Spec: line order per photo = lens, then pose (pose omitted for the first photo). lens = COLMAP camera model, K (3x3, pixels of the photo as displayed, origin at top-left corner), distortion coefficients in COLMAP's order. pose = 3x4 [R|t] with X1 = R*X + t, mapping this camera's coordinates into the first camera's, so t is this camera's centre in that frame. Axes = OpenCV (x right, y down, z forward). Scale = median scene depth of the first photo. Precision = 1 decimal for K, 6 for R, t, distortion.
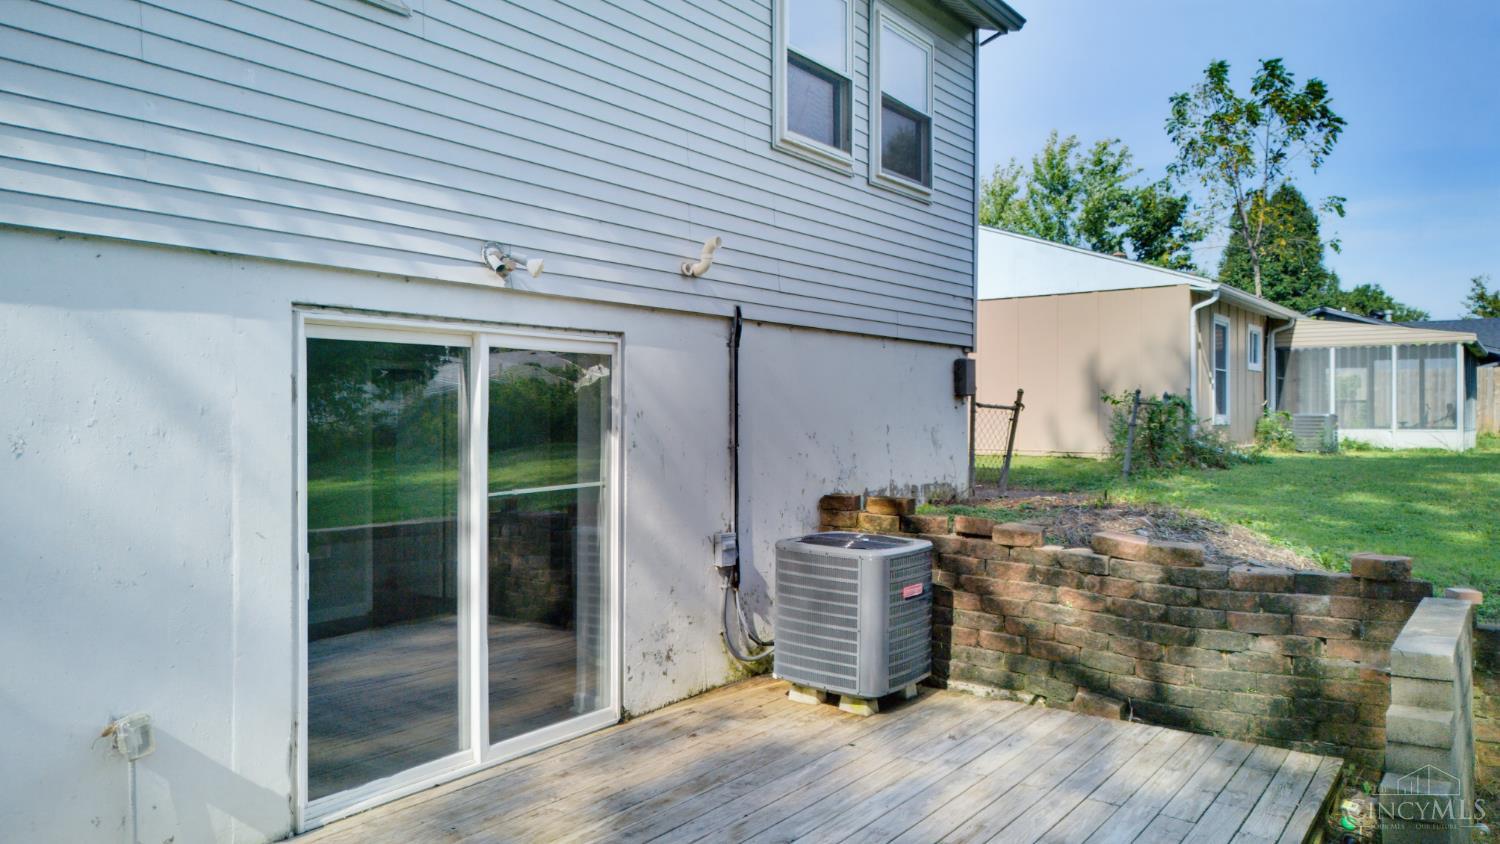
lens RADIAL K [[1061.6, 0, 750.0], [0, 1061.6, 415.9], [0, 0, 1]] dist [0.075773, -0.084480]
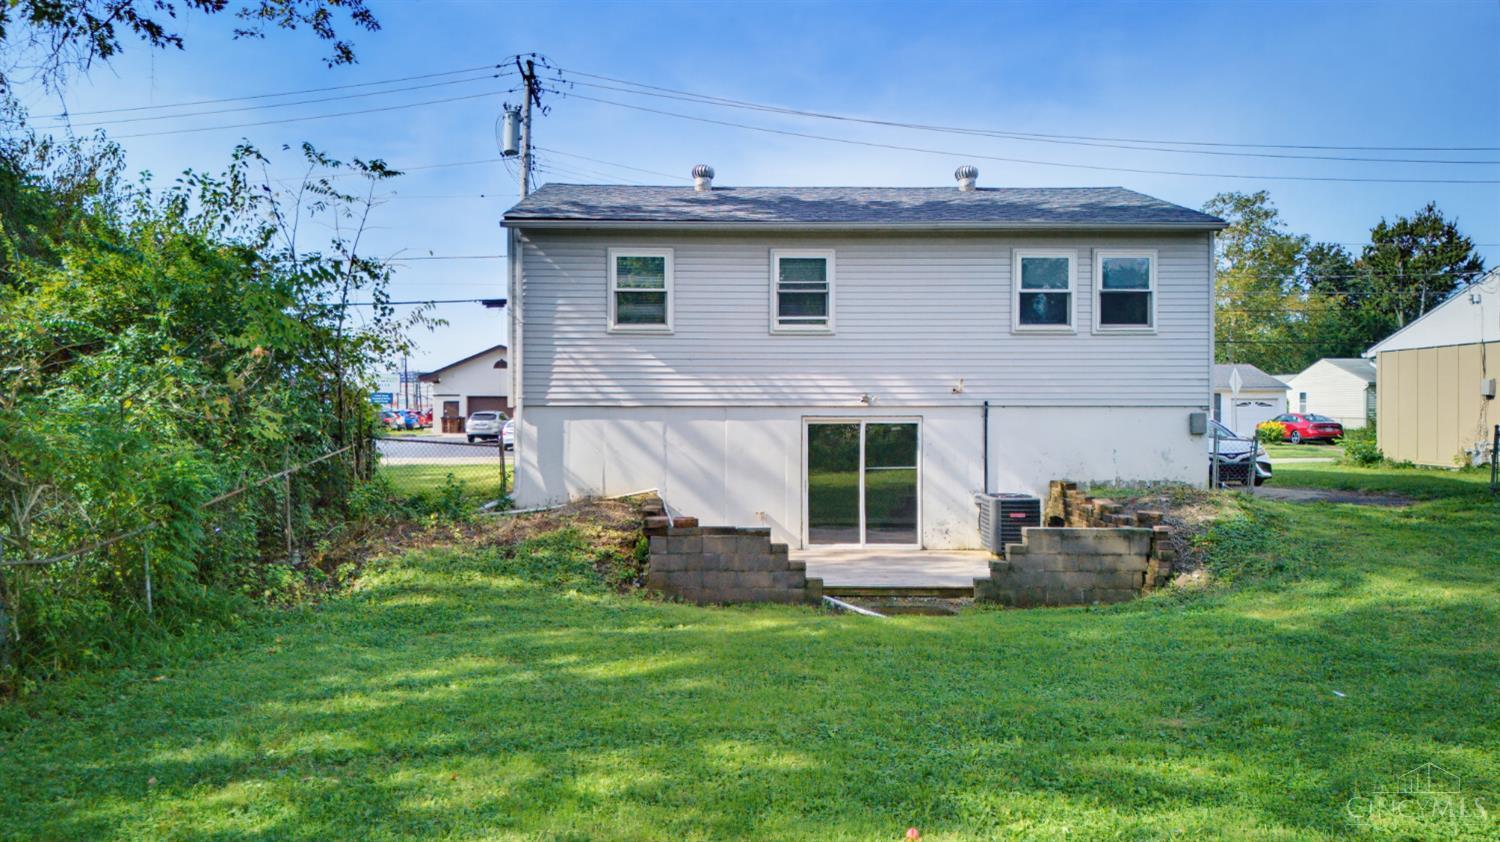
lens RADIAL K [[1048.5, 0, 747.3], [0, 1048.5, 412.5], [0, 0, 1]] dist [0.091036, -0.108679]
pose [[0.612808, 0.002933, -0.790226, 1.750837], [-0.001262, 0.999995, 0.002733, -0.089353], [0.790231, -0.000677, 0.612809, -1.066960]]
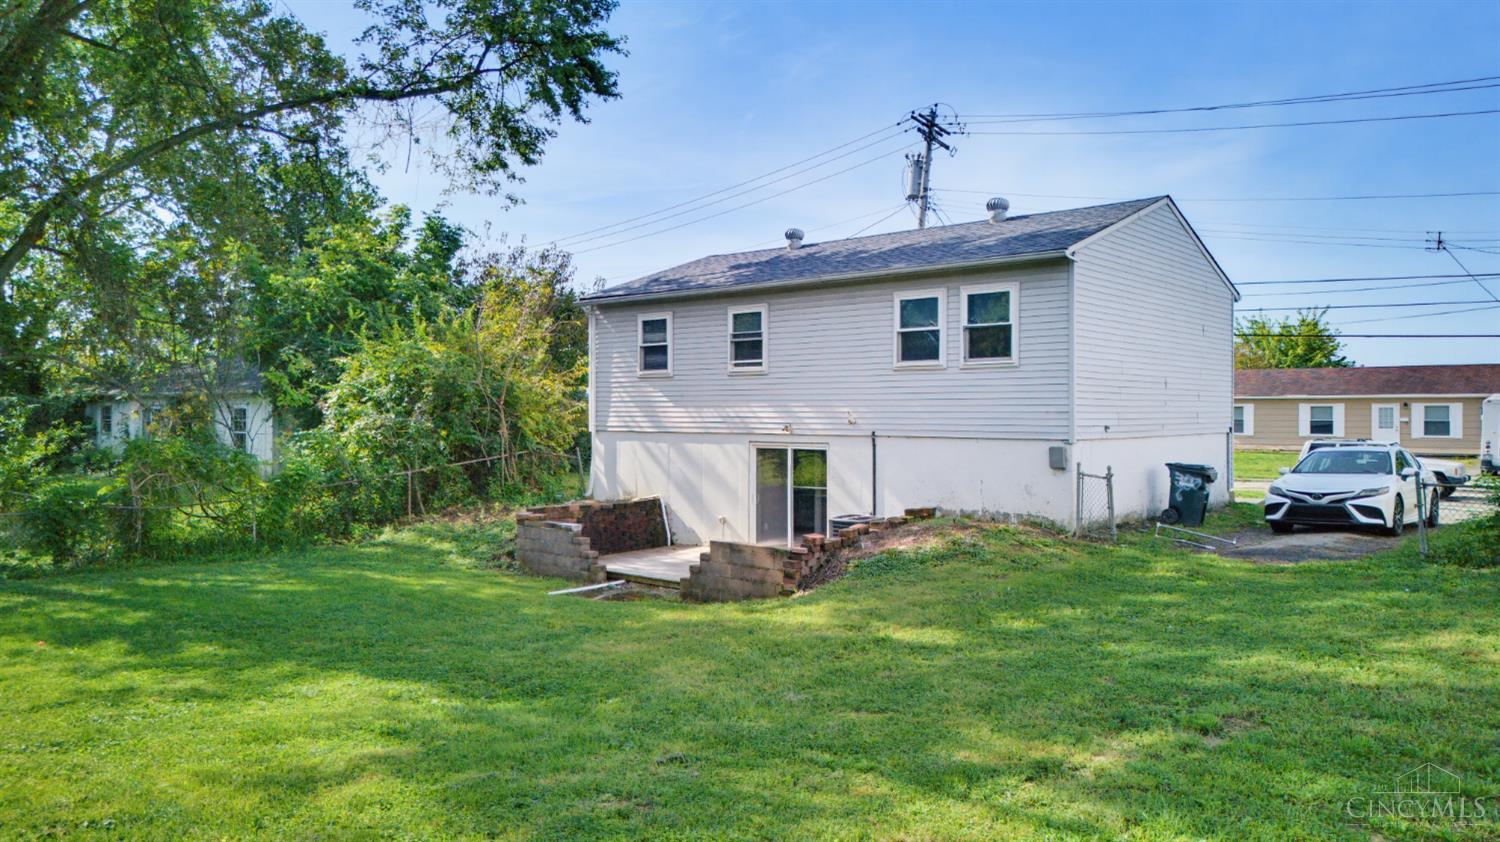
lens RADIAL K [[1061.6, 0, 750.0], [0, 1061.6, 414.9], [0, 0, 1]] dist [0.075773, -0.084480]
pose [[-0.080524, 0.003162, -0.996748, 3.013273], [-0.001174, 0.999994, 0.003267, -0.168530], [0.996752, 0.001433, -0.080519, 0.969526]]
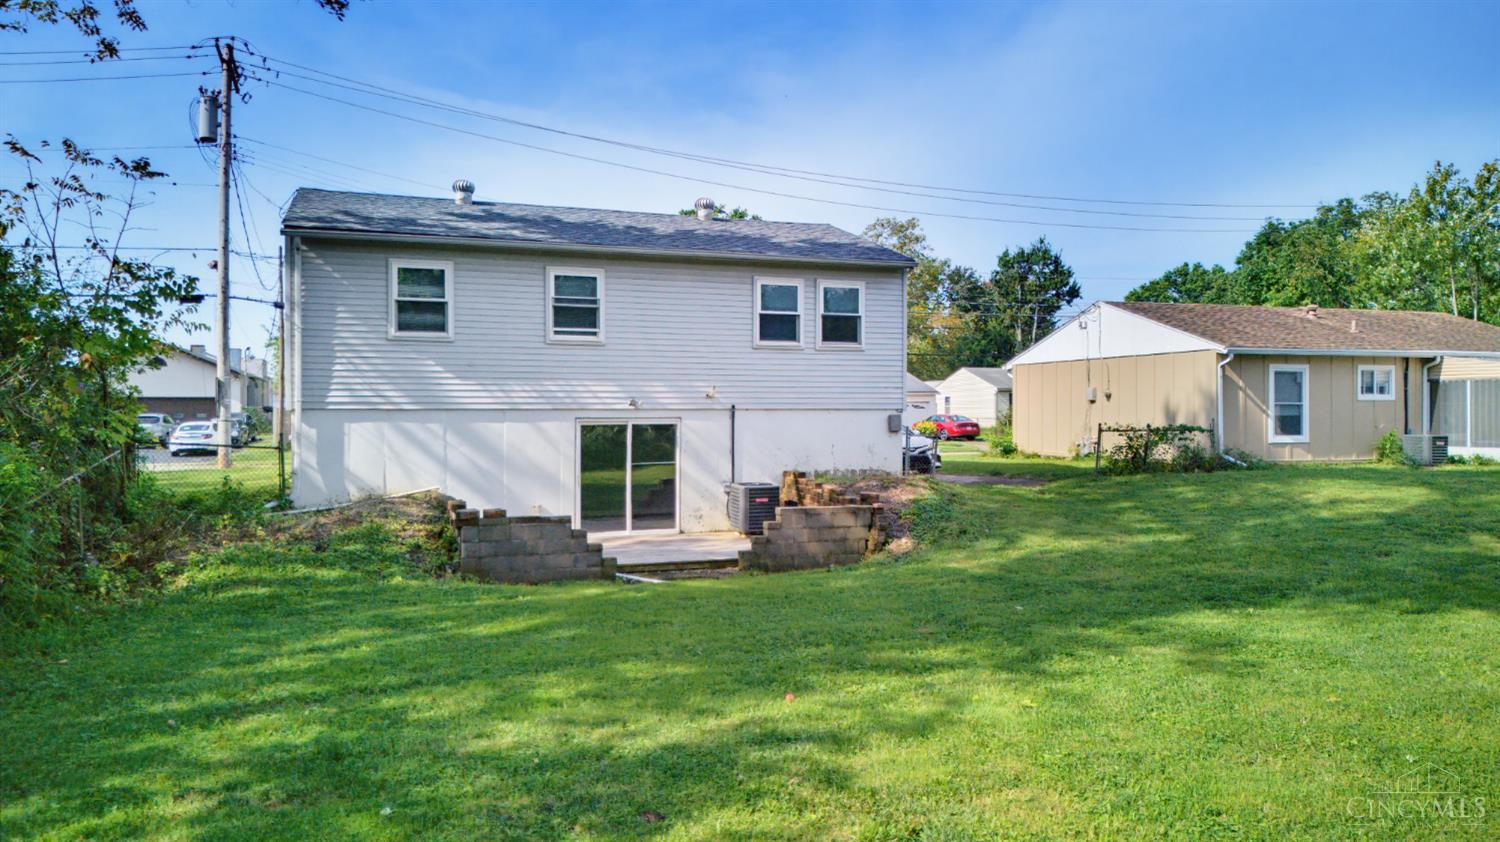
lens RADIAL K [[1051.7, 0, 750.0], [0, 1051.7, 421.0], [0, 0, 1]] dist [0.090633, -0.083600]
pose [[0.820936, 0.004687, -0.571002, 1.840320], [0.000420, 0.999961, 0.008810, -0.090768], [0.571021, -0.007472, 0.820902, -1.494812]]
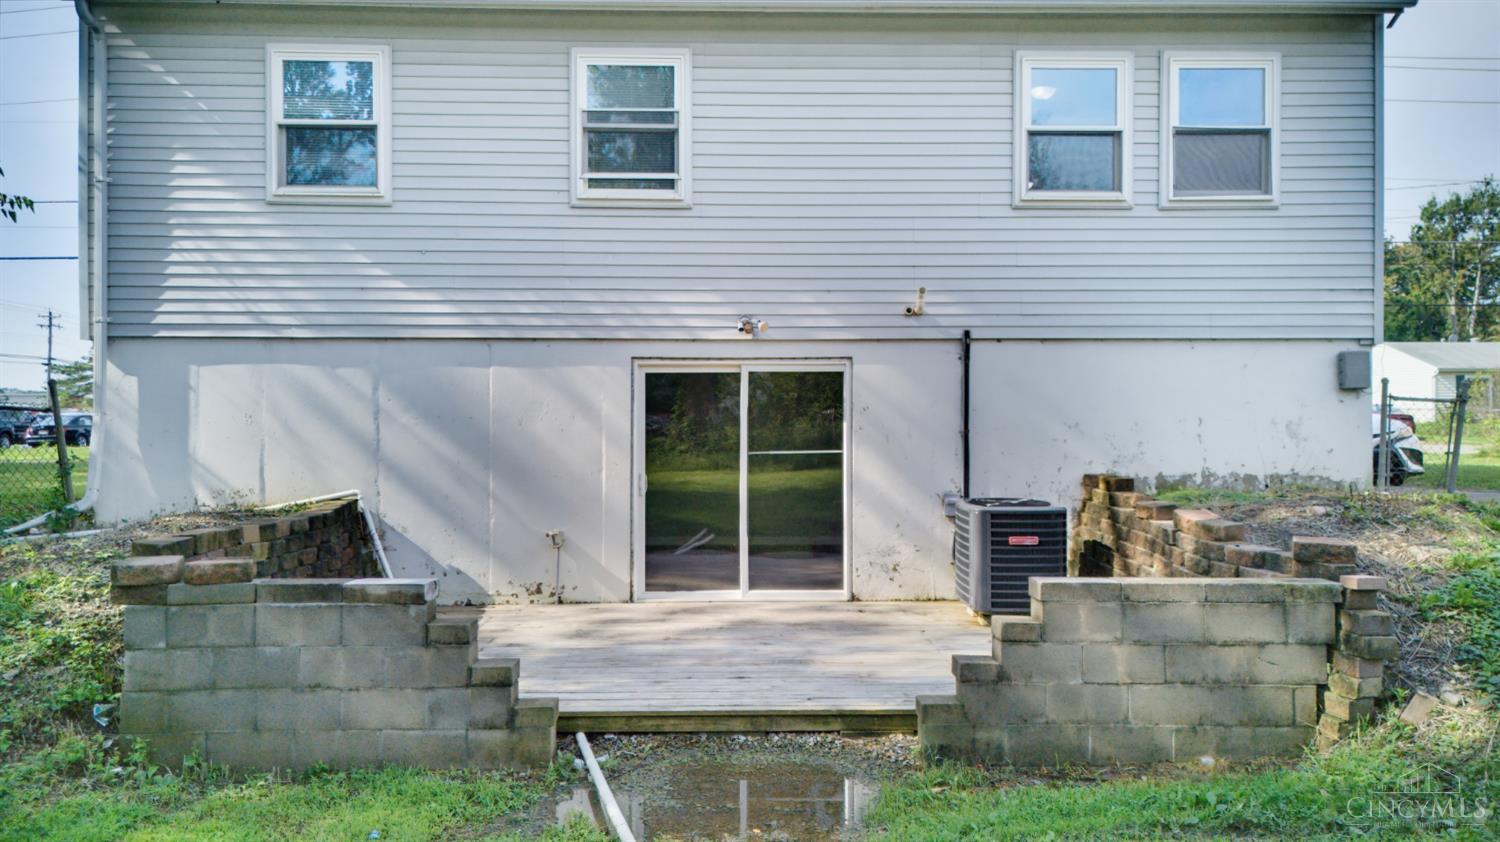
lens RADIAL K [[1061.6, 0, 750.0], [0, 1061.6, 414.9], [0, 0, 1]] dist [0.075773, -0.084480]
pose [[0.607264, 0.001251, -0.794499, 0.996317], [-0.000066, 0.999999, 0.001524, 0.005058], [0.794500, -0.000873, 0.607263, -0.079260]]
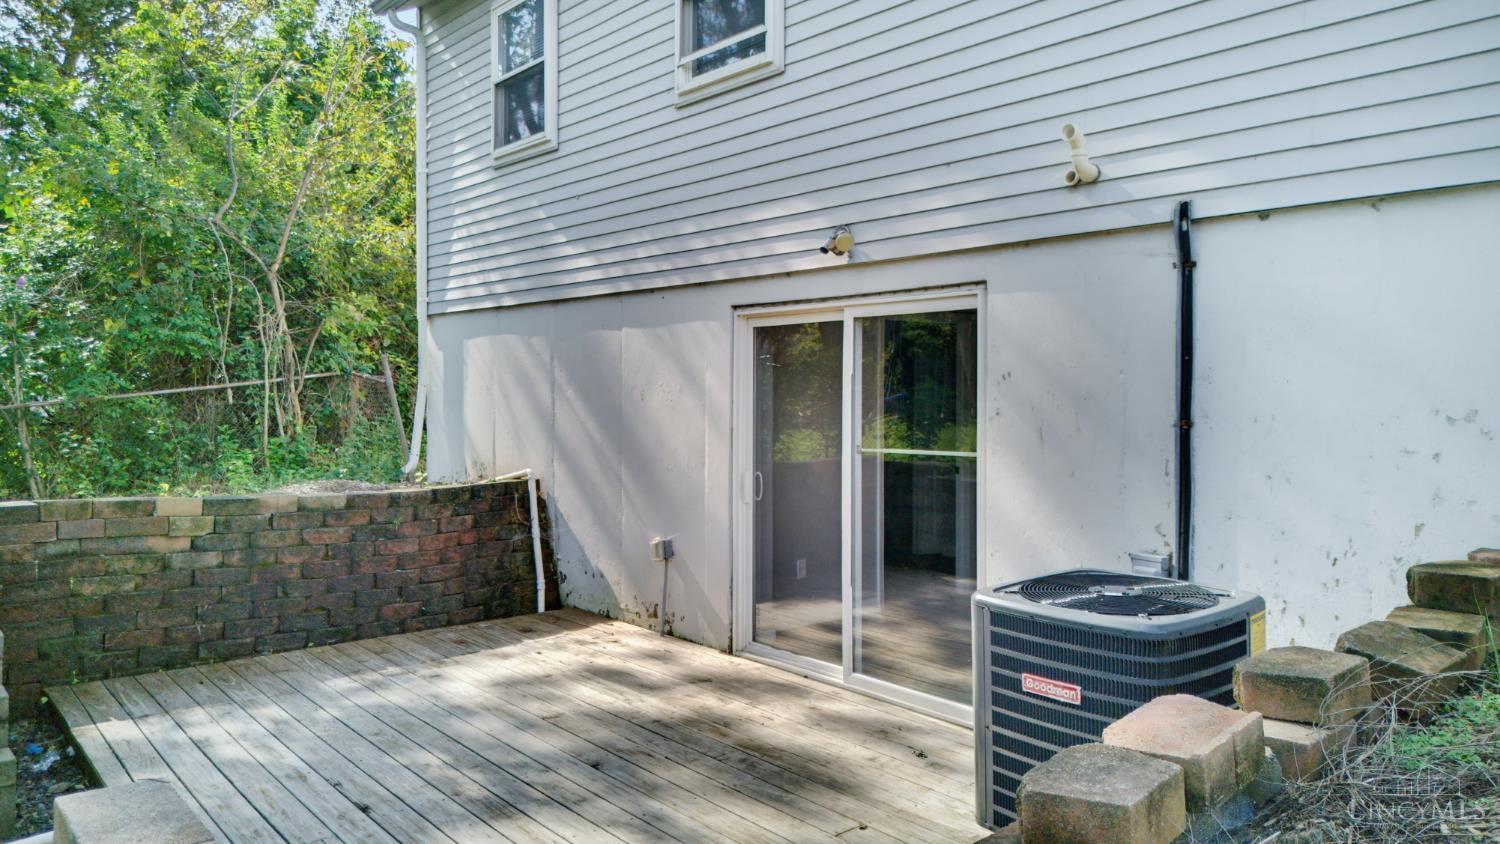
lens RADIAL K [[1061.6, 0, 750.0], [0, 1061.6, 415.9], [0, 0, 1]] dist [0.075773, -0.084480]
pose [[-0.248150, 0.024470, -0.968413, 0.722020], [-0.001962, 0.999666, 0.025763, 0.007889], [0.968720, 0.008293, -0.248019, 0.979740]]
